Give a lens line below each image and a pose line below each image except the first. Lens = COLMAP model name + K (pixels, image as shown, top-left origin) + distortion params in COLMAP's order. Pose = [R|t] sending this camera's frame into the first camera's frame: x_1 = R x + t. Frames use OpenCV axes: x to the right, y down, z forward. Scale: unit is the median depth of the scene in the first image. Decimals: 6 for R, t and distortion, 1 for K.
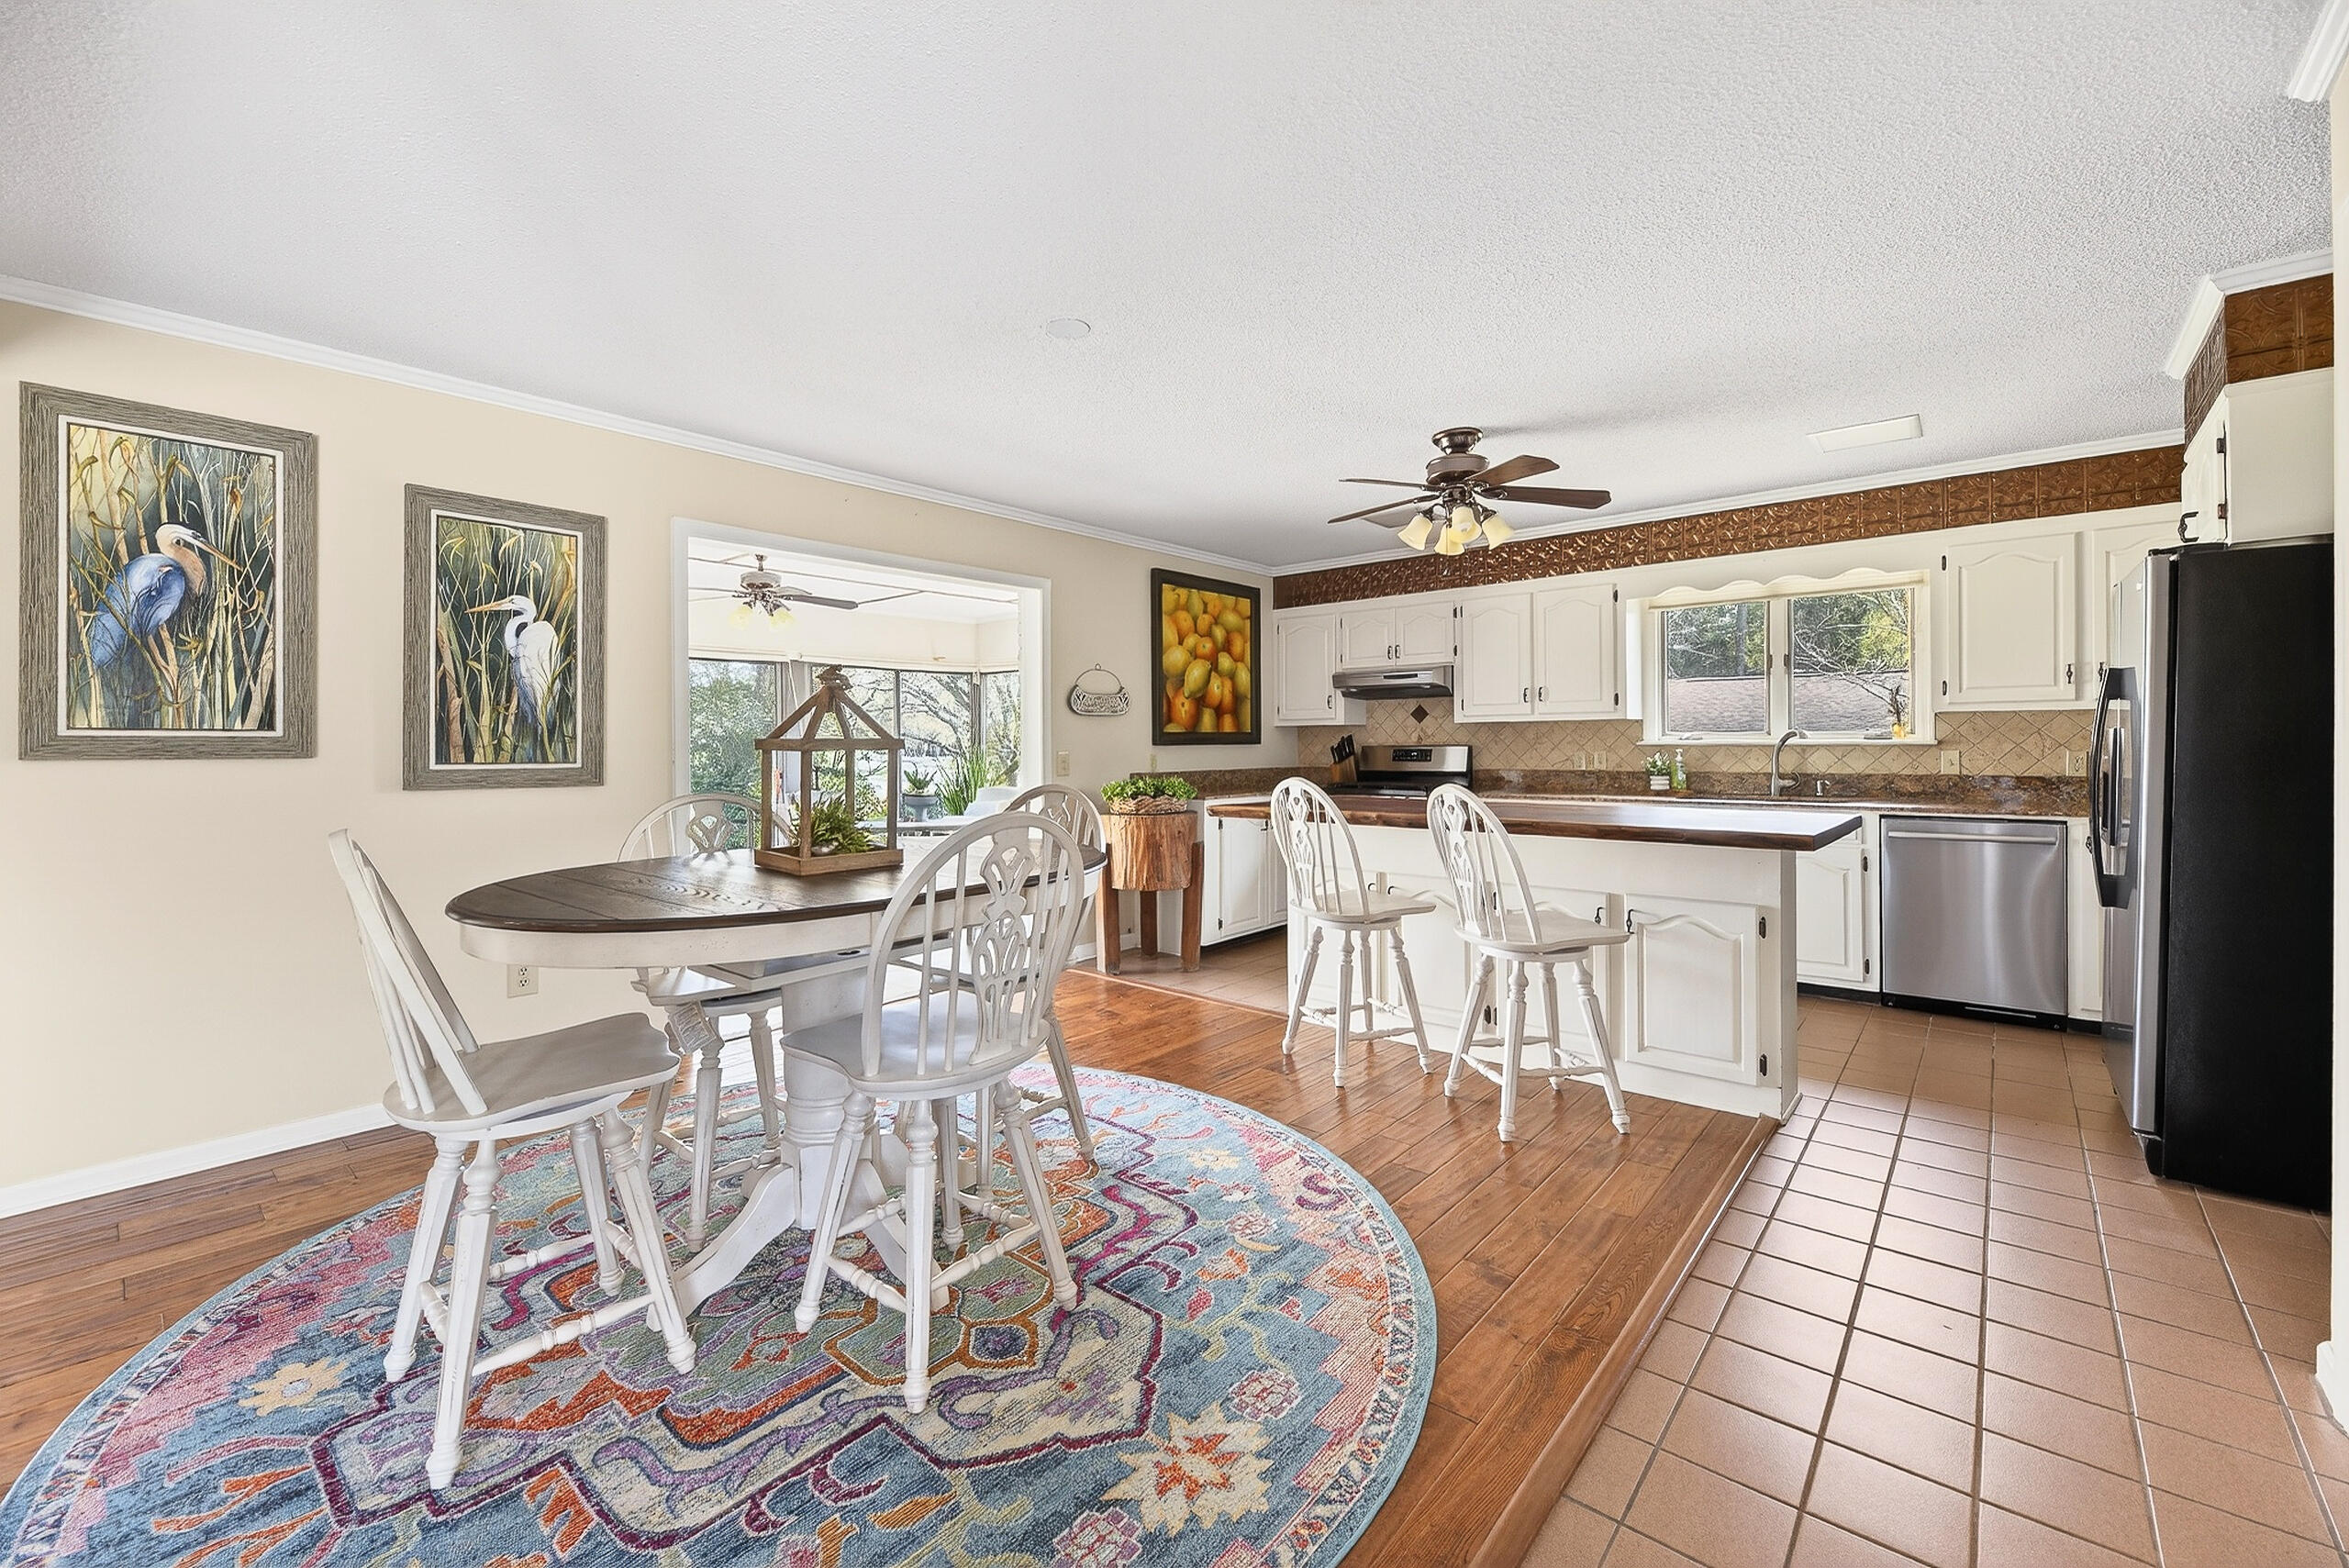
lens RADIAL K [[951.6, 0, 1167.2], [0, 951.6, 764.6], [0, 0, 1]] dist [-0.006731, -0.000218]
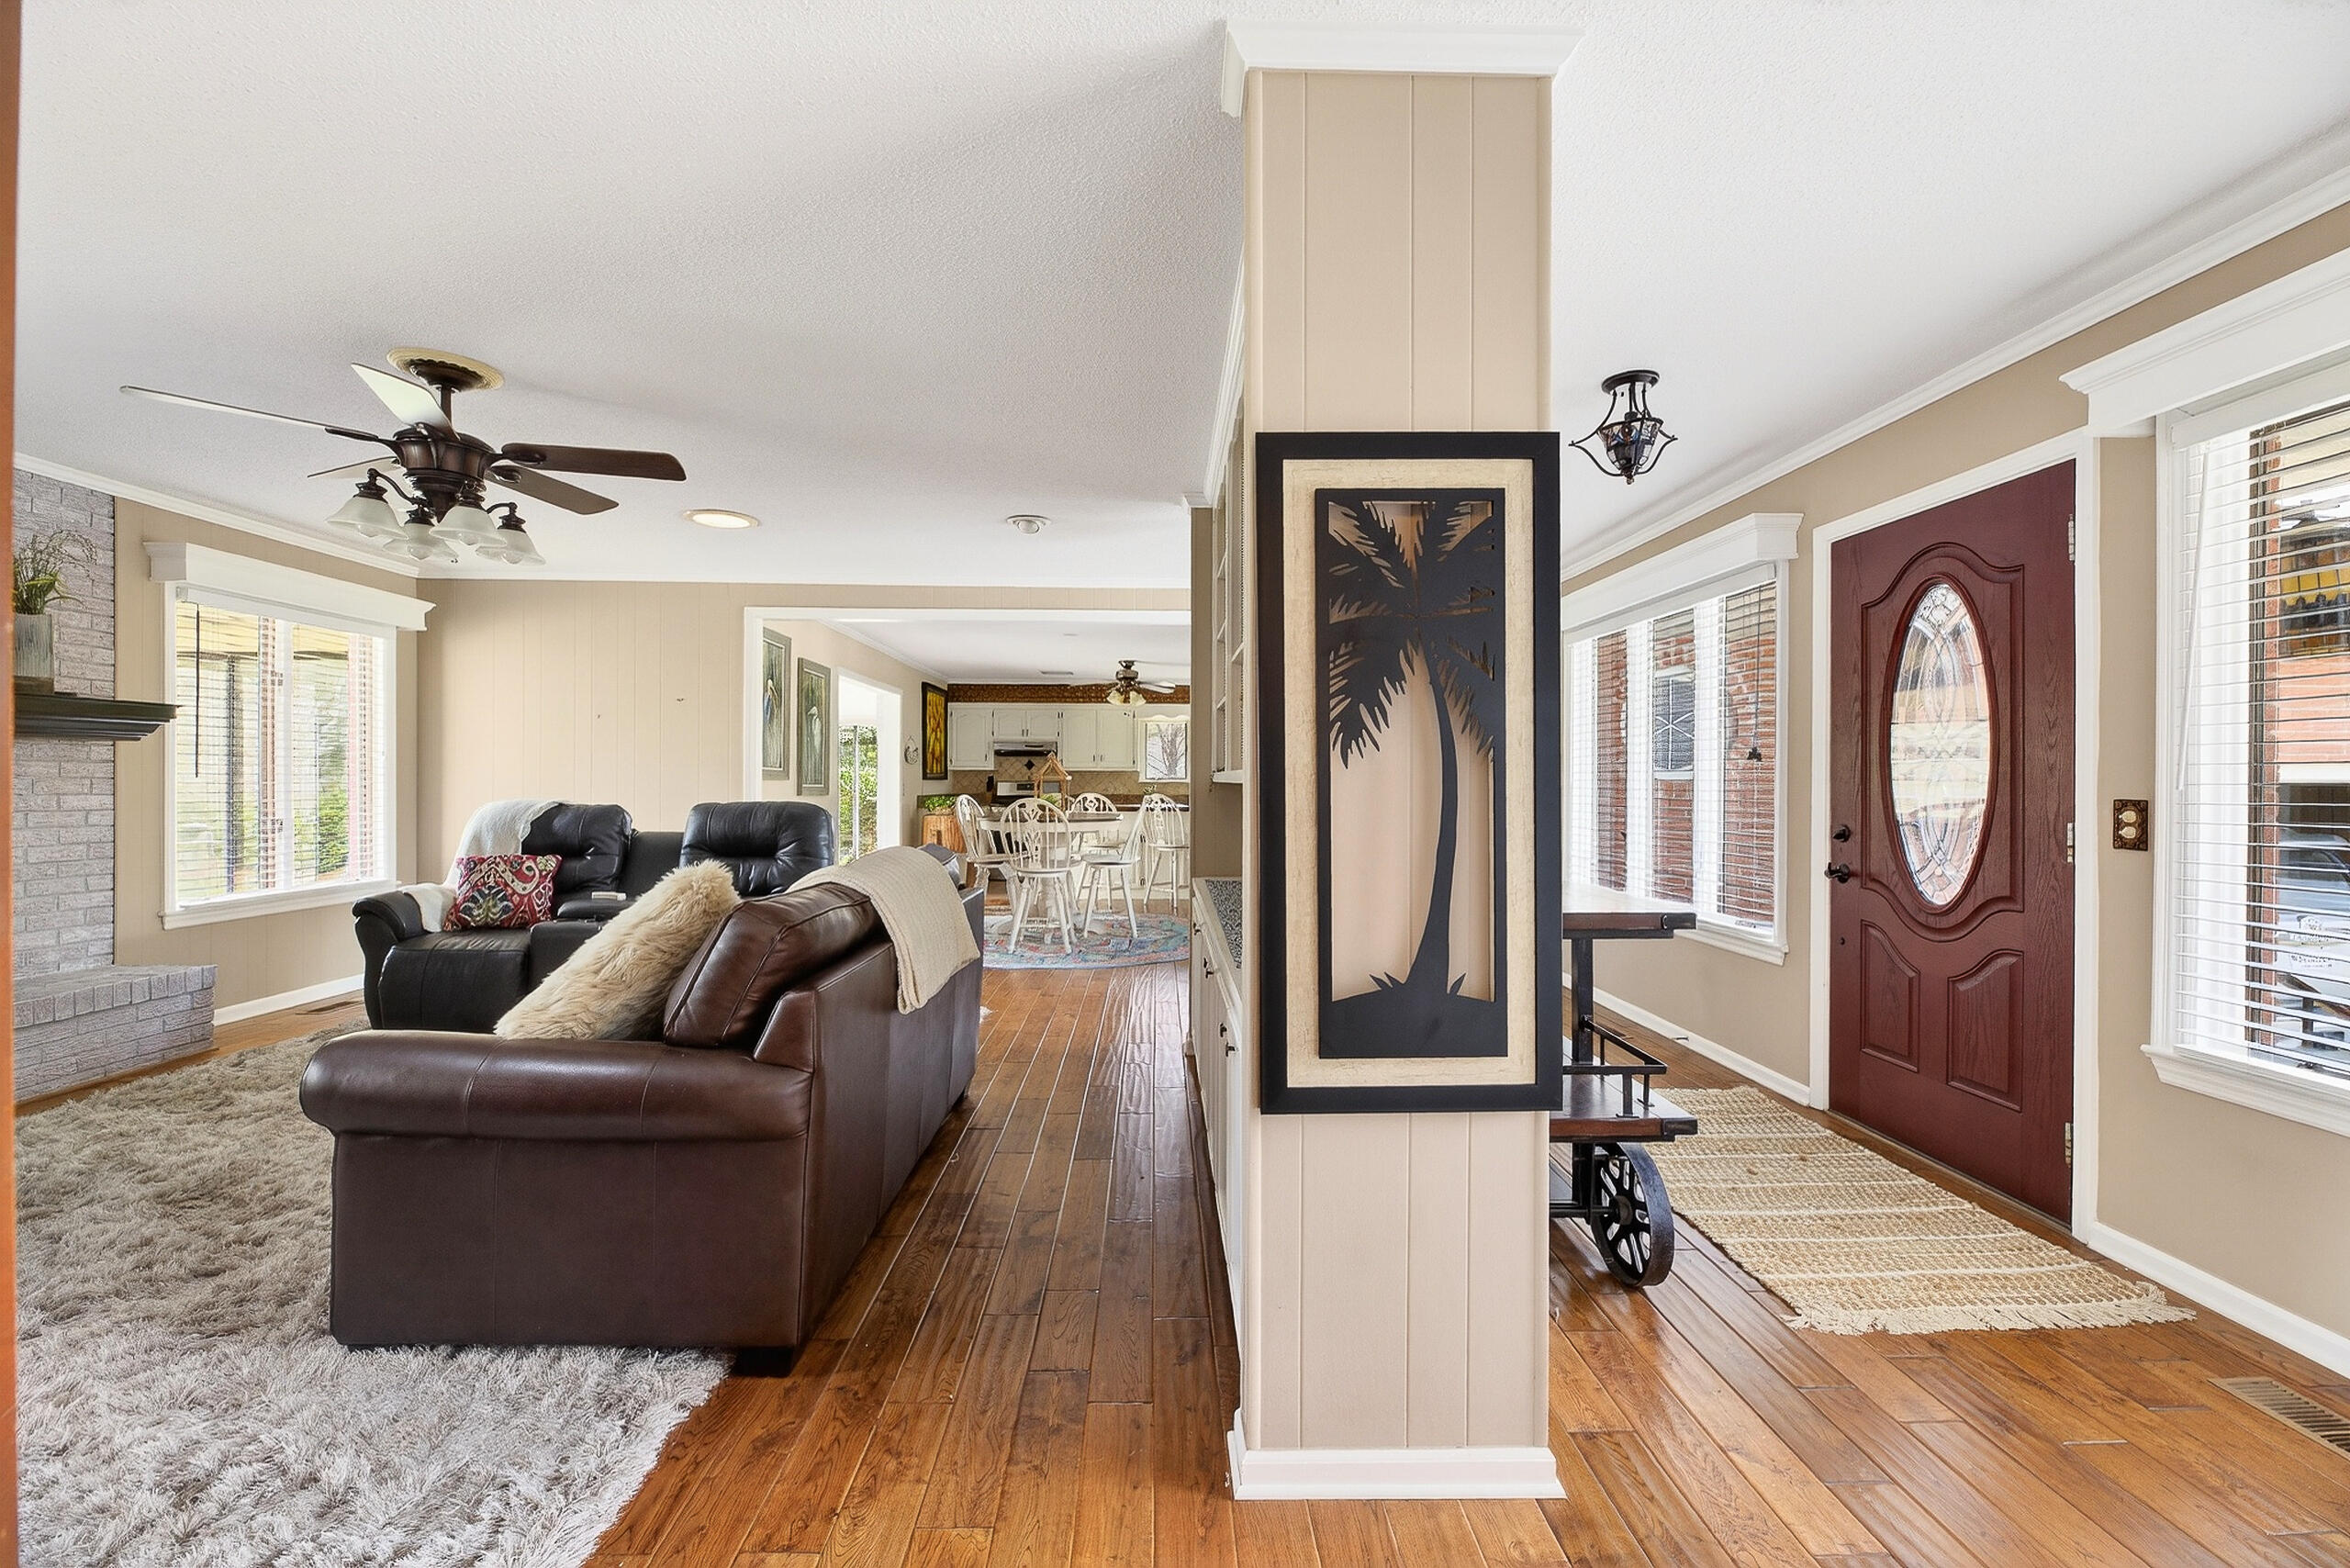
lens RADIAL K [[952.0, 0, 1180.1], [0, 952.0, 788.4], [0, 0, 1]] dist [-0.006731, -0.000218]
pose [[0.737008, 0.007150, 0.675846, -0.862141], [0.004796, 0.999864, -0.015809, 0.026570], [-0.675867, 0.014893, 0.736873, -0.650817]]
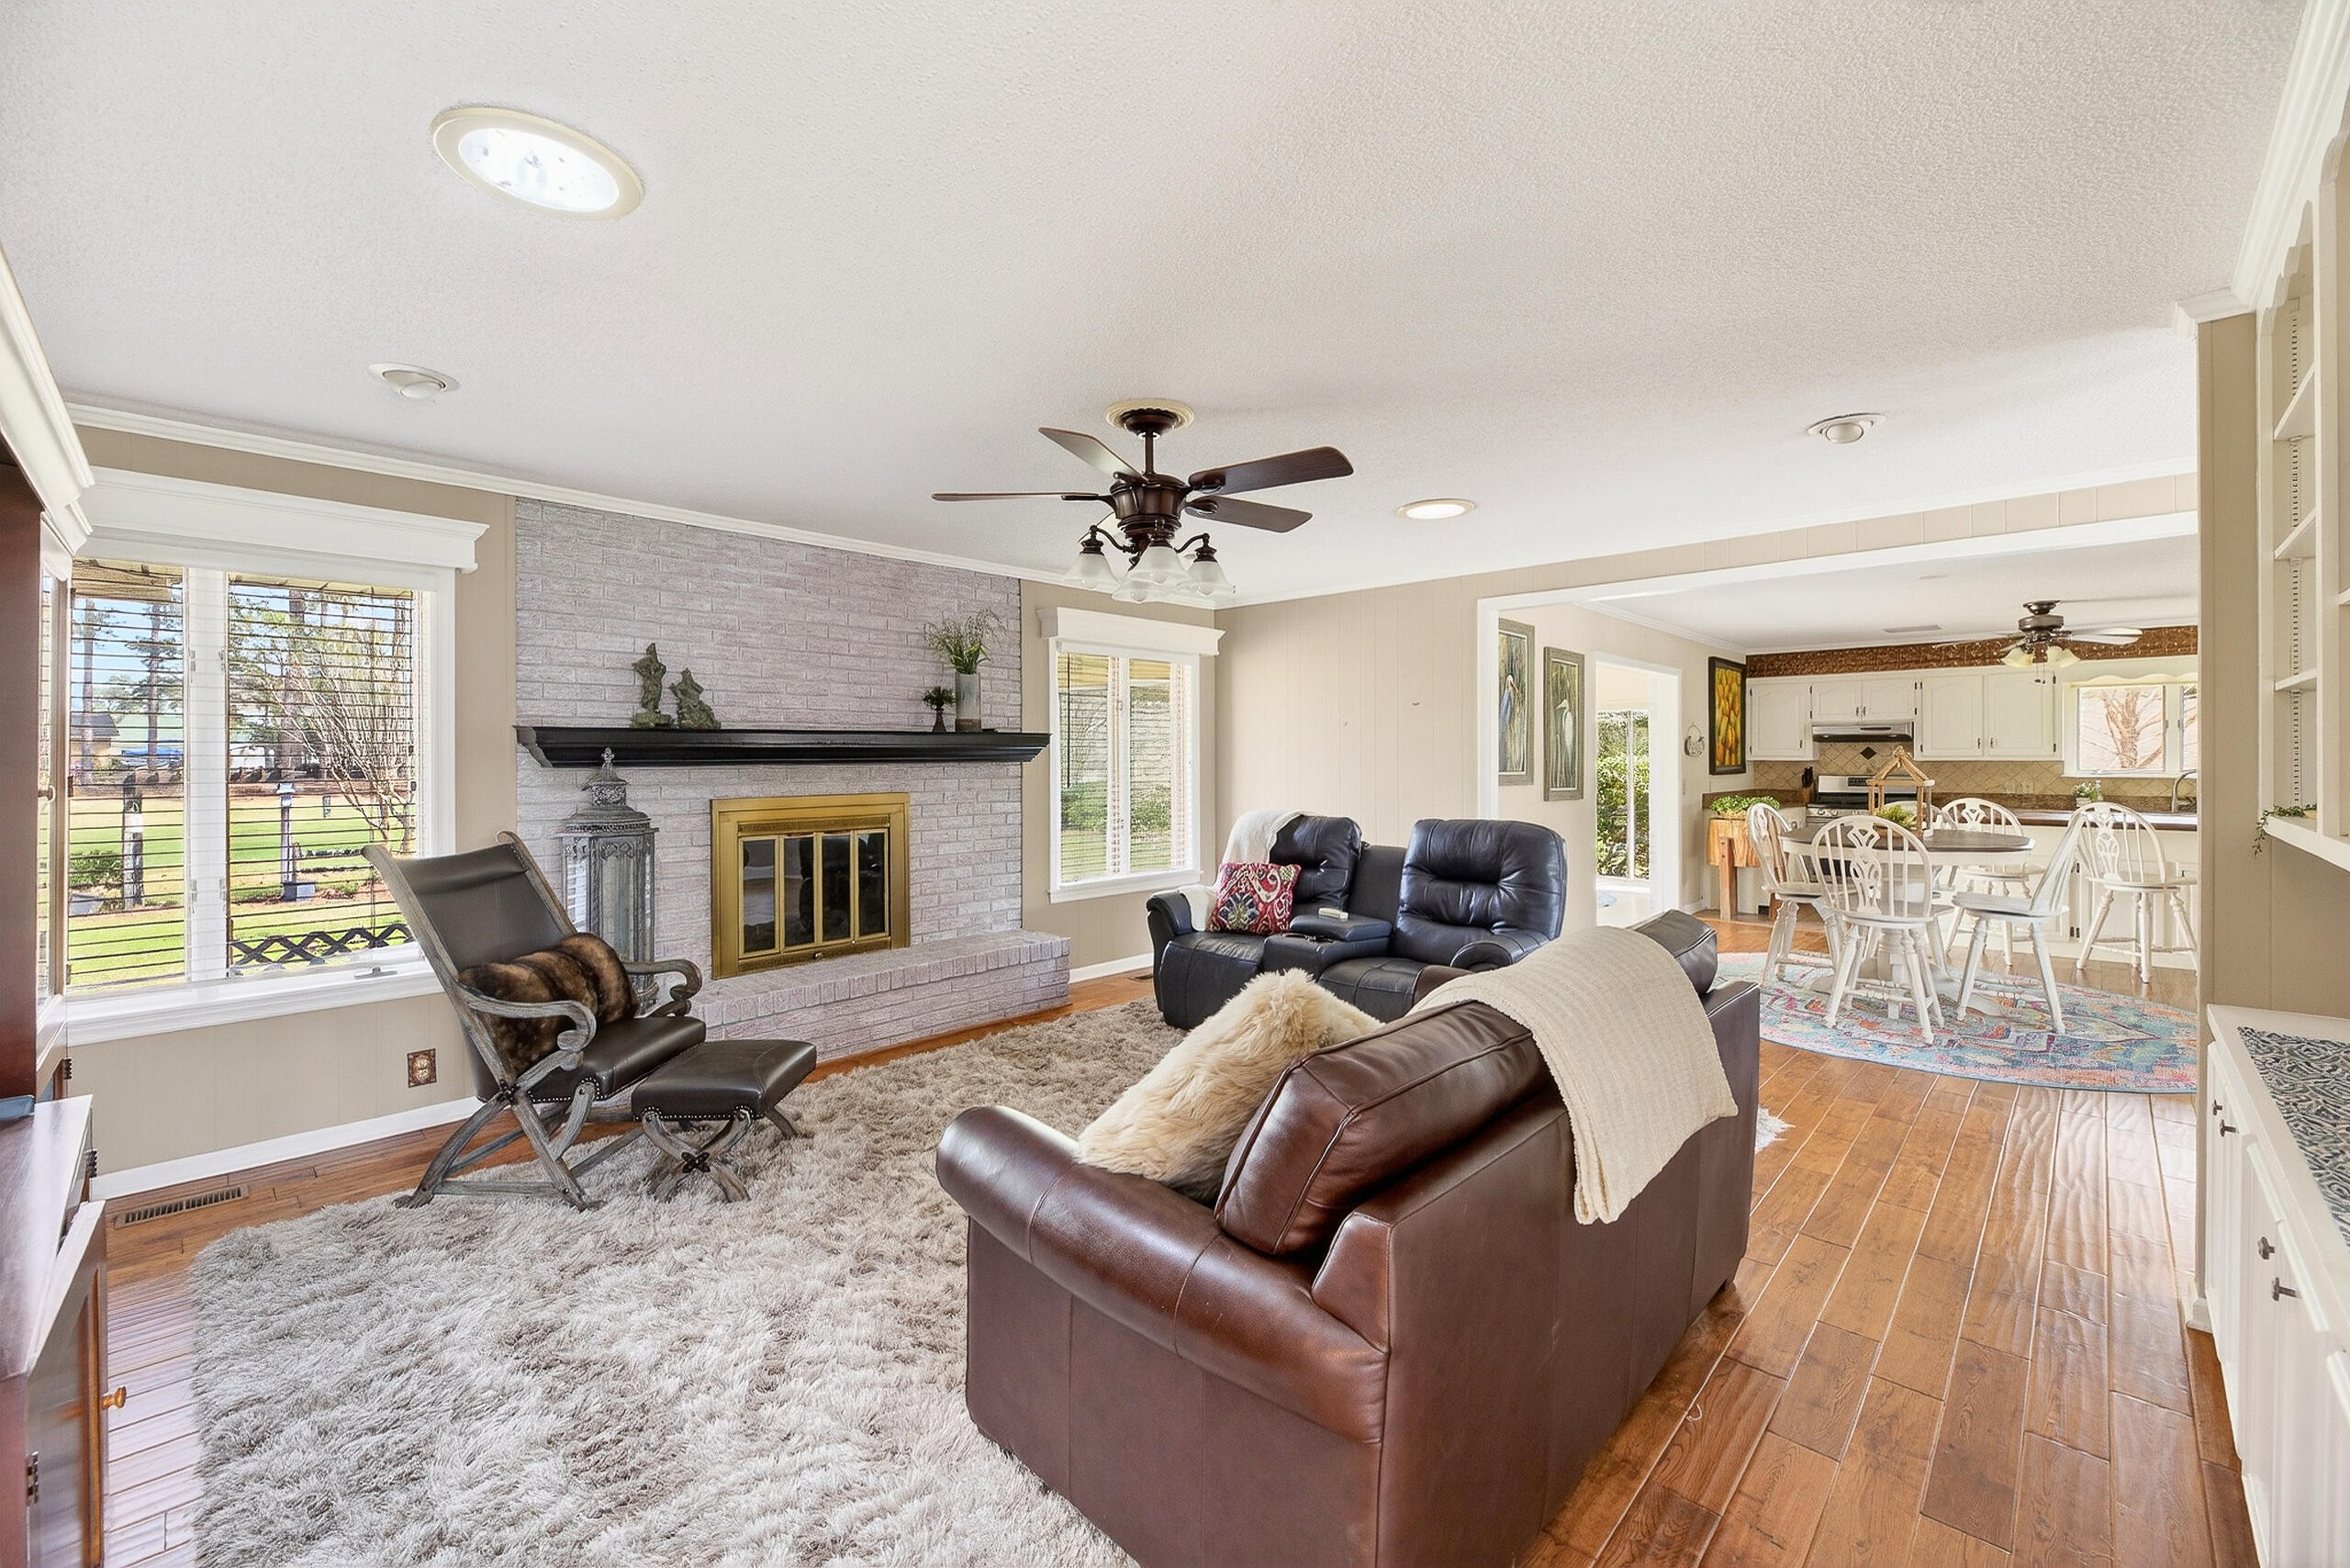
lens RADIAL K [[952.0, 0, 1169.8], [0, 952.0, 760.7], [0, 0, 1]] dist [-0.006731, -0.000218]
pose [[0.998382, 0.004786, -0.056668, -0.766710], [-0.005915, 0.999787, -0.019762, -0.007938], [0.056561, 0.020065, 0.998197, -0.531521]]
